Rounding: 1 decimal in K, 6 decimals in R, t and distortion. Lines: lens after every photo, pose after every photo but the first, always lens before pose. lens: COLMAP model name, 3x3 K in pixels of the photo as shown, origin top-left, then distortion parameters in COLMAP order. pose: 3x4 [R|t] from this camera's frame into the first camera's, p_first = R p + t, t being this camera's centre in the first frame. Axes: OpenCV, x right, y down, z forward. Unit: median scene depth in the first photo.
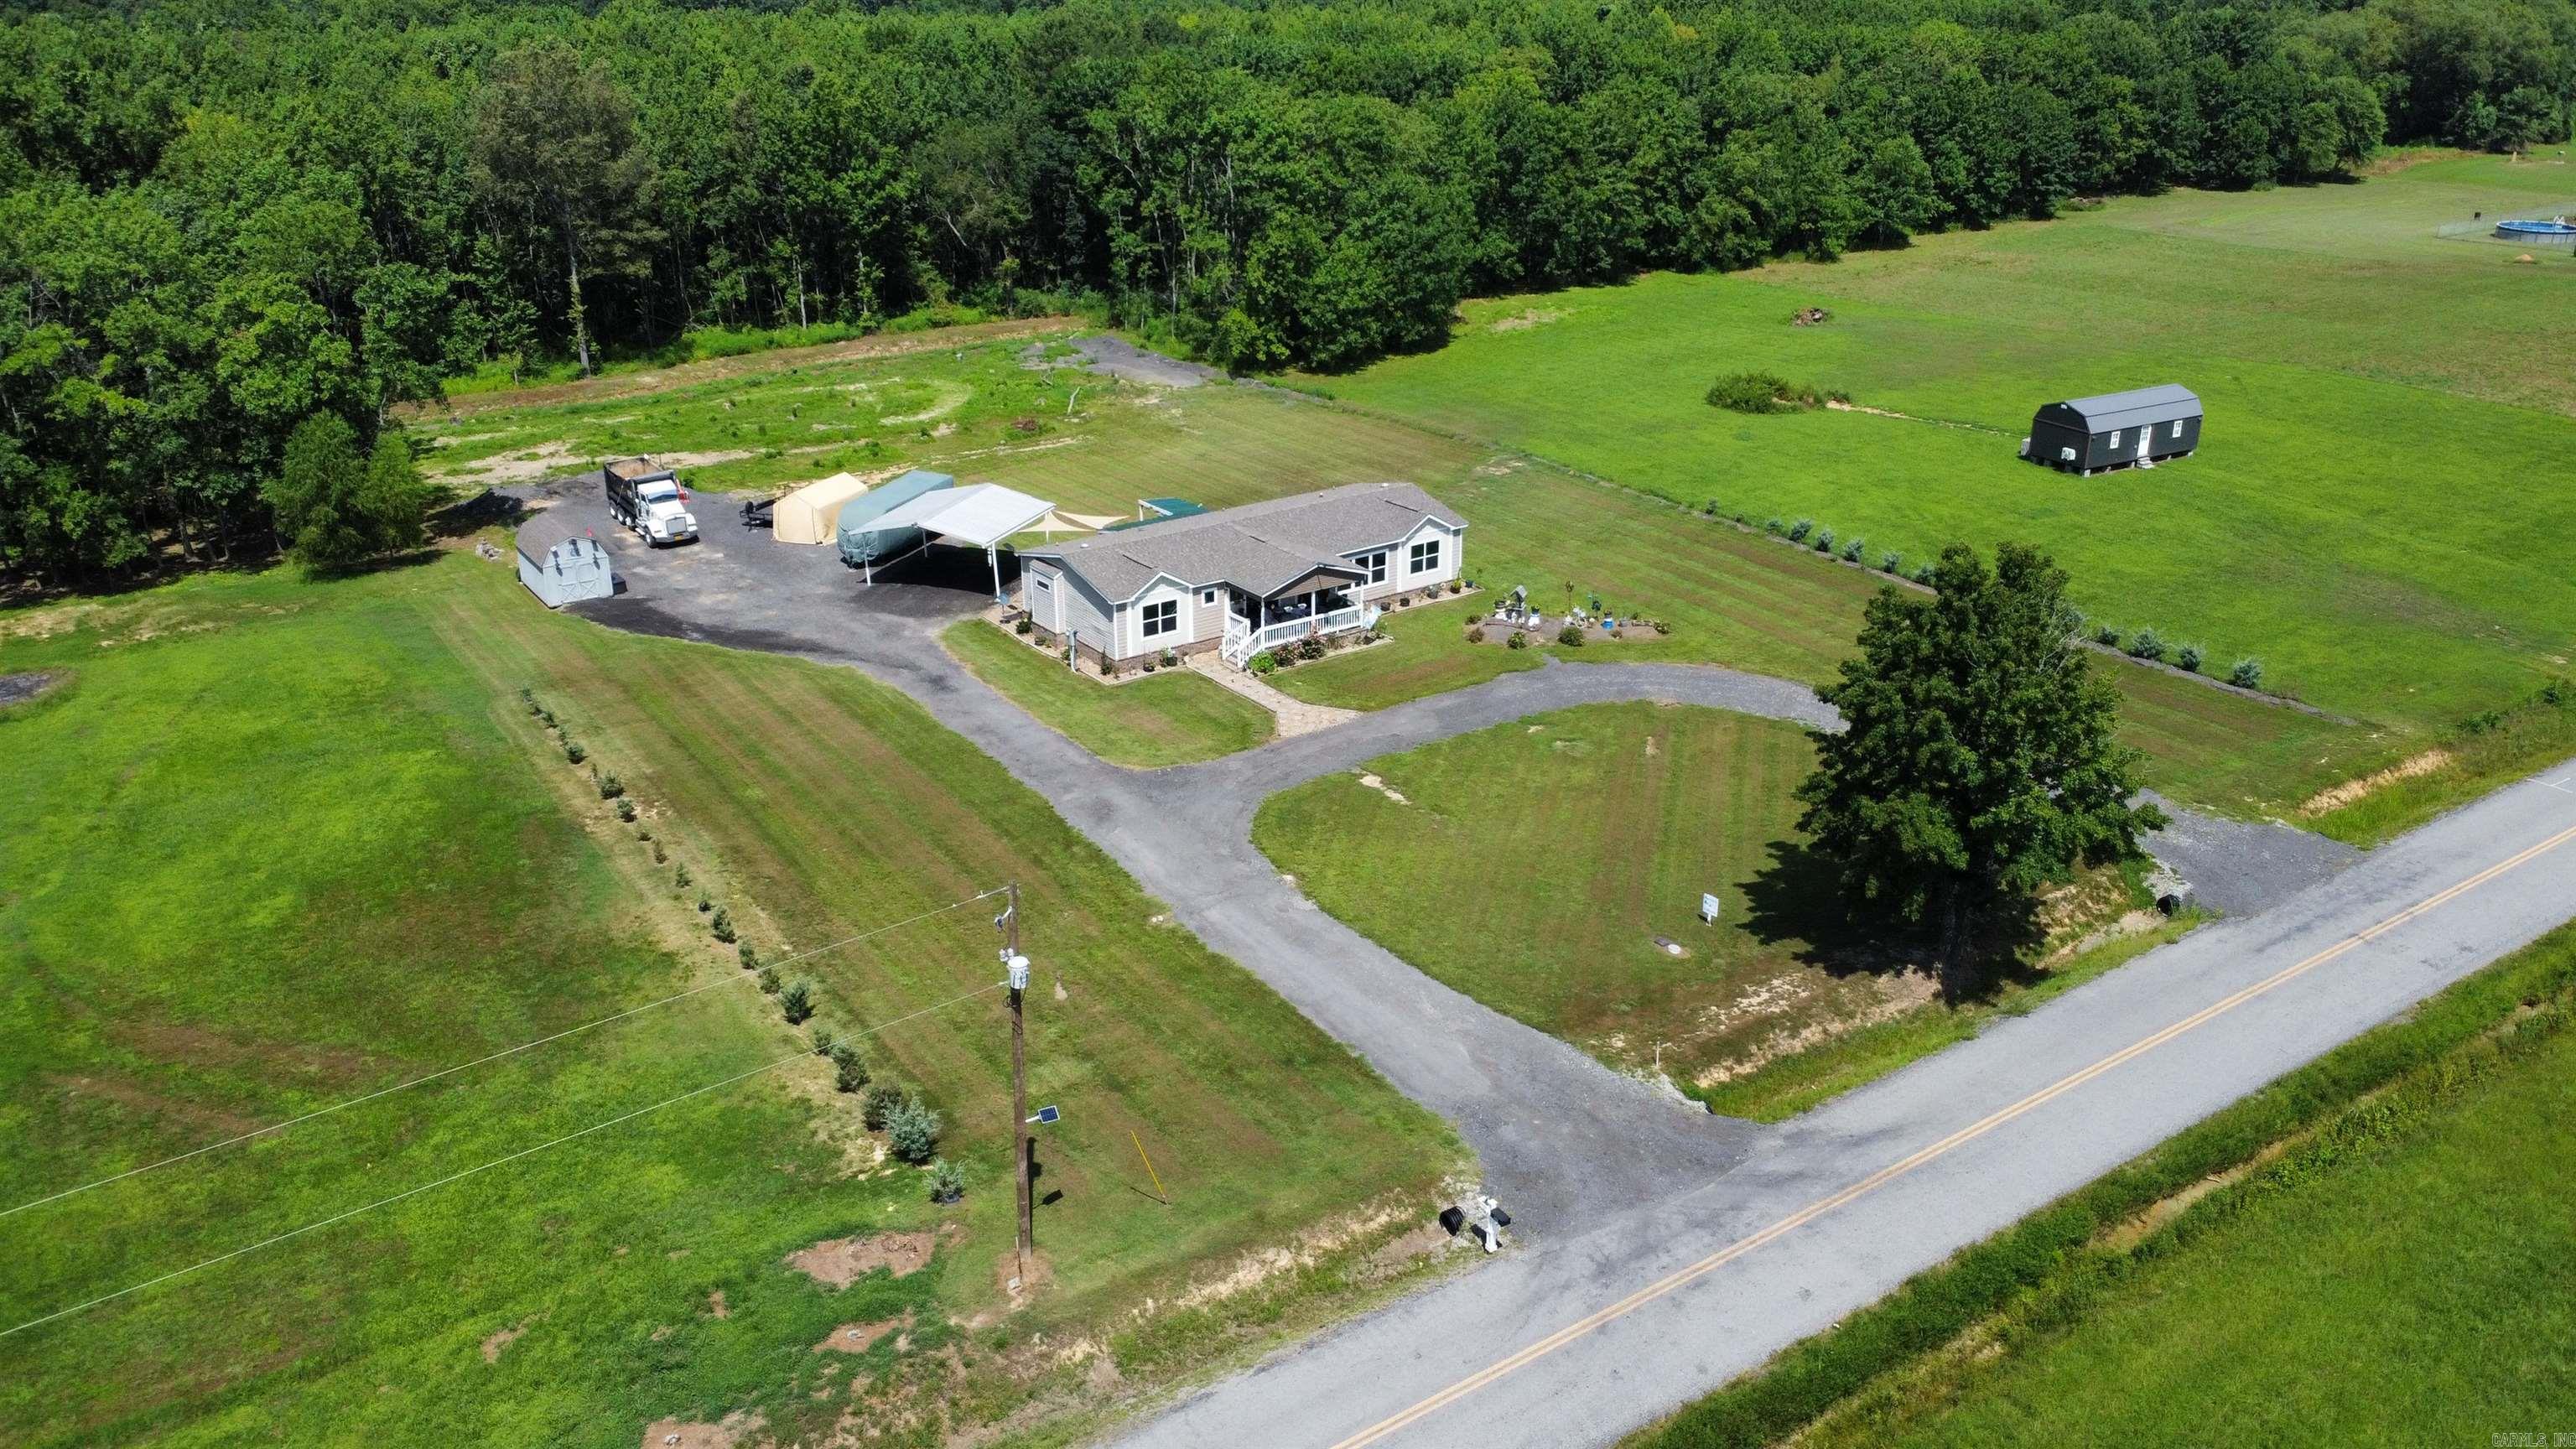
lens RADIAL K [[1925.5, 0, 1295.9], [0, 1925.5, 720.8], [0, 0, 1]] dist [0.000955, 0.000053]
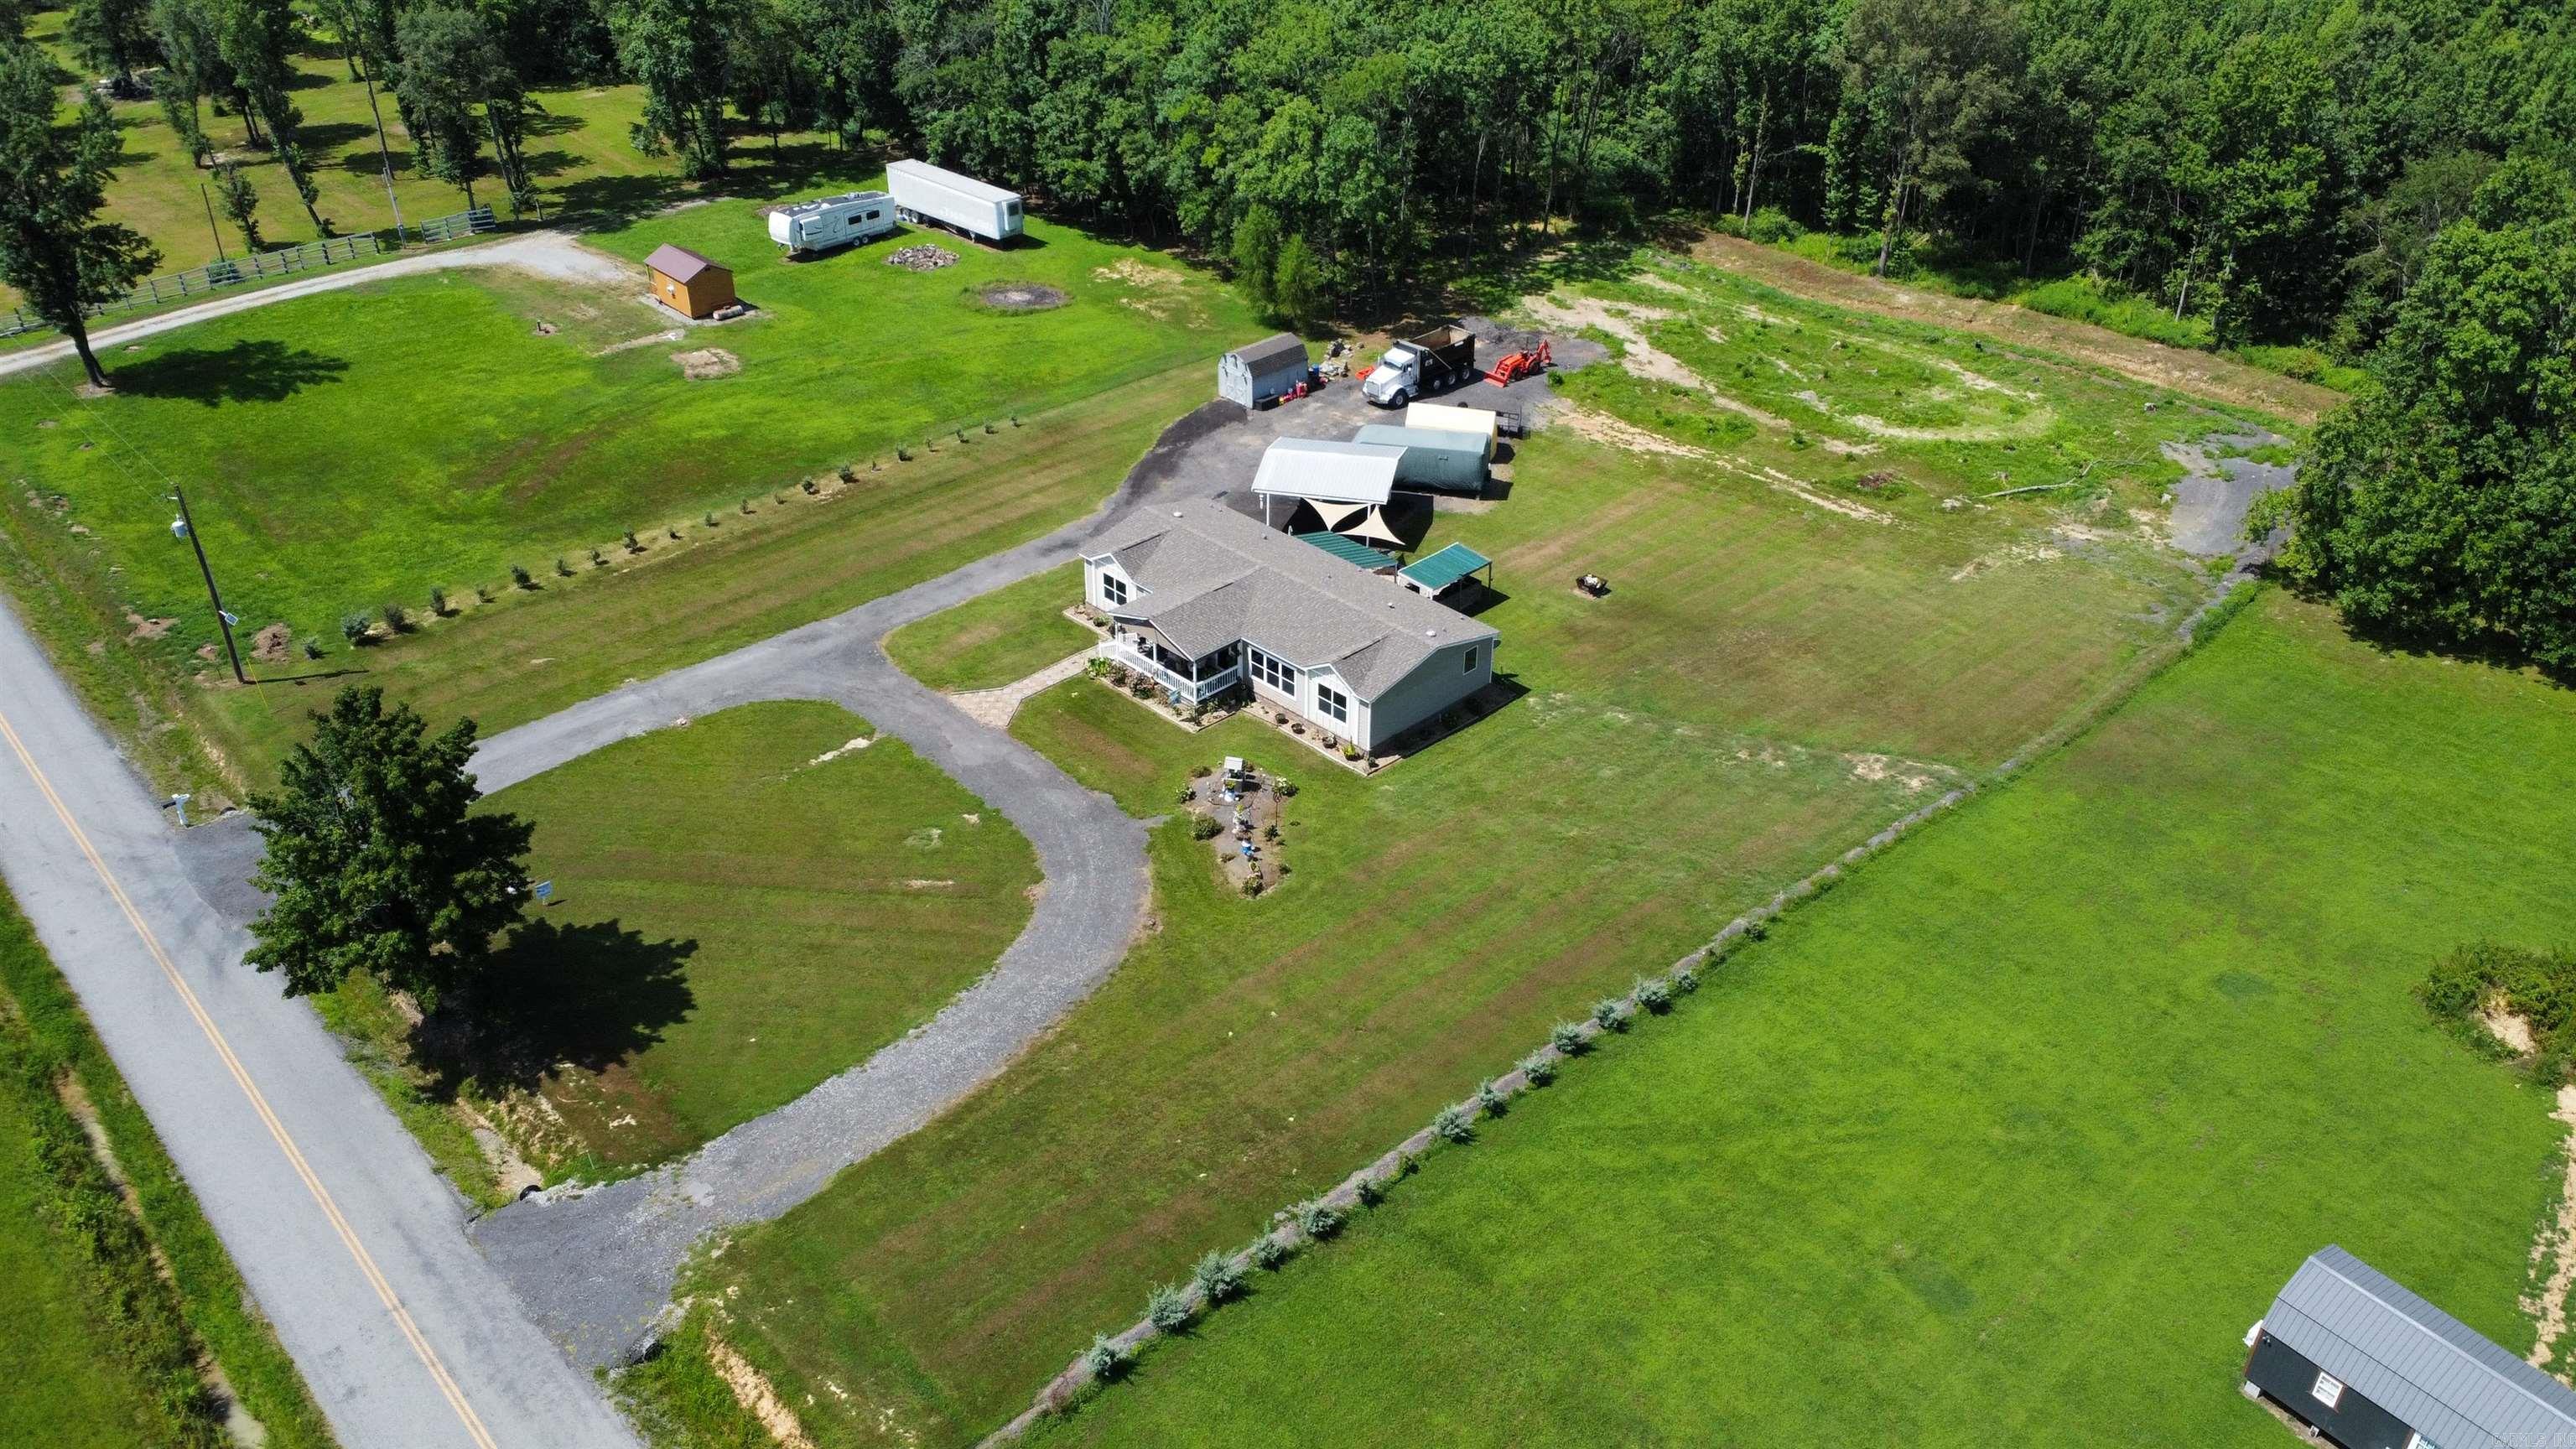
lens RADIAL K [[1925.5, 0, 1296.7], [0, 1925.5, 716.1], [0, 0, 1]] dist [0.000955, 0.000053]
pose [[0.161373, 0.523120, -0.836842, 0.836603], [-0.384297, 0.814334, 0.434943, -0.472583], [0.908996, 0.251408, 0.332445, 0.664124]]
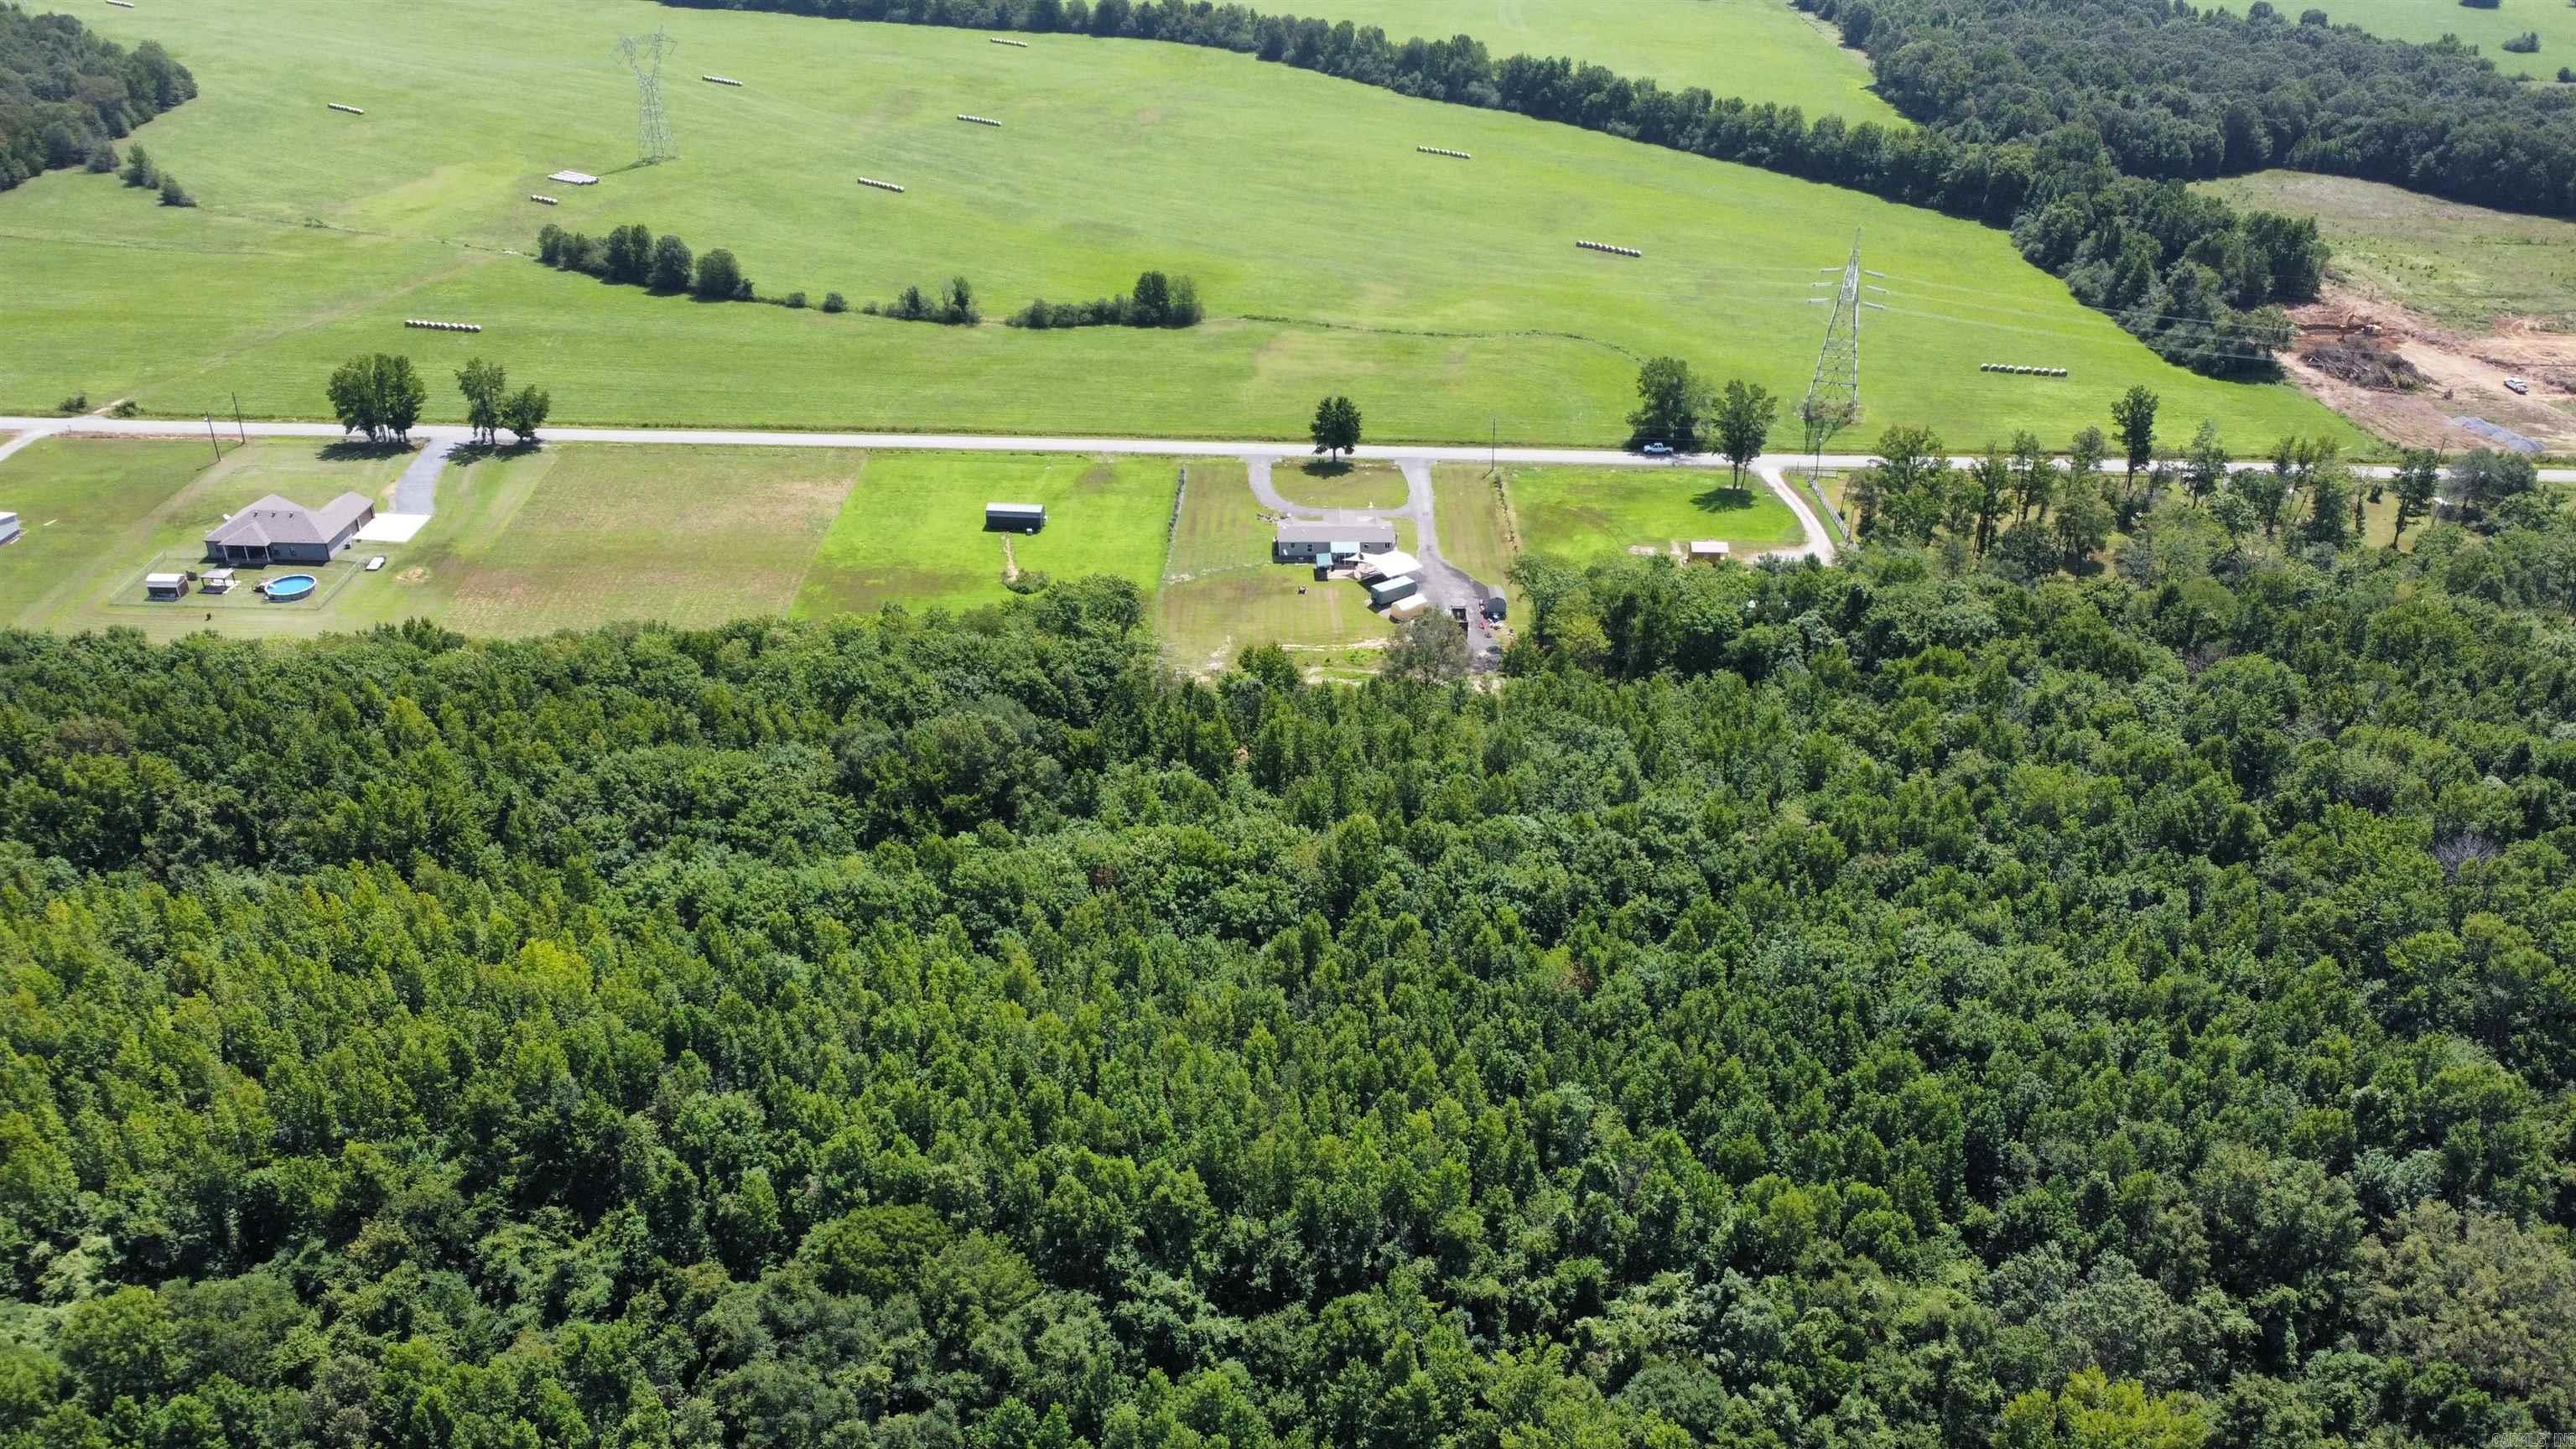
lens RADIAL K [[1925.5, 0, 1289.4], [0, 1925.5, 718.7], [0, 0, 1]] dist [0.000955, 0.000053]
pose [[-0.827168, -0.277842, 0.488464, -1.796389], [0.204887, 0.660281, 0.722530, -2.461447], [-0.523273, 0.697734, -0.489237, 3.004738]]
